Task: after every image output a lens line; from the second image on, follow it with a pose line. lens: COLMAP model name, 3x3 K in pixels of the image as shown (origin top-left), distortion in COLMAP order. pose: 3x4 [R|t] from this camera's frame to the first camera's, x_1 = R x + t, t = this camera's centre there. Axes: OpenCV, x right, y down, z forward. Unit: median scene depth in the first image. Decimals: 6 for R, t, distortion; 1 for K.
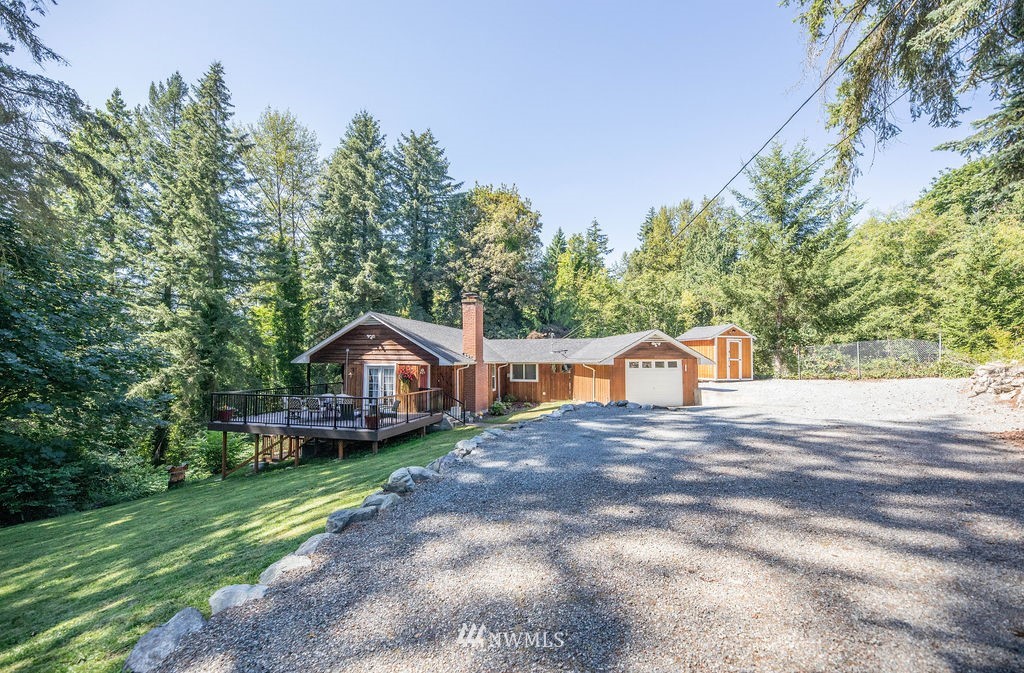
lens RADIAL K [[417.0, 0, 511.0], [0, 417.0, 333.8], [0, 0, 1]] dist [-0.002054, -0.000919]
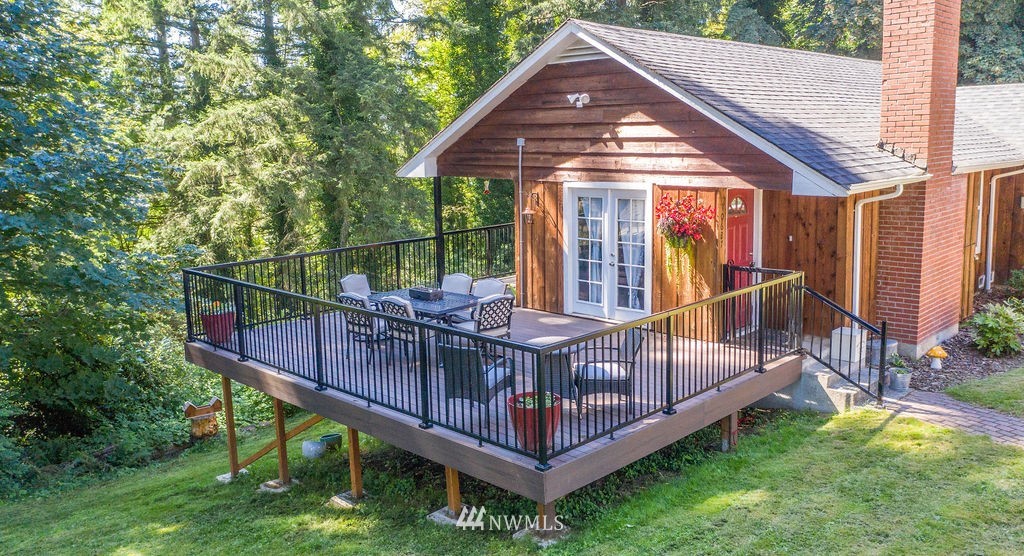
lens RADIAL K [[822.6, 0, 510.1], [0, 822.6, 277.8], [0, 0, 1]] dist [-0.010421, -0.002618]
pose [[0.876114, 0.060089, -0.478346, -0.050921], [0.055990, 0.972807, 0.224750, -0.004136], [0.478843, -0.223689, 0.848925, 0.308333]]
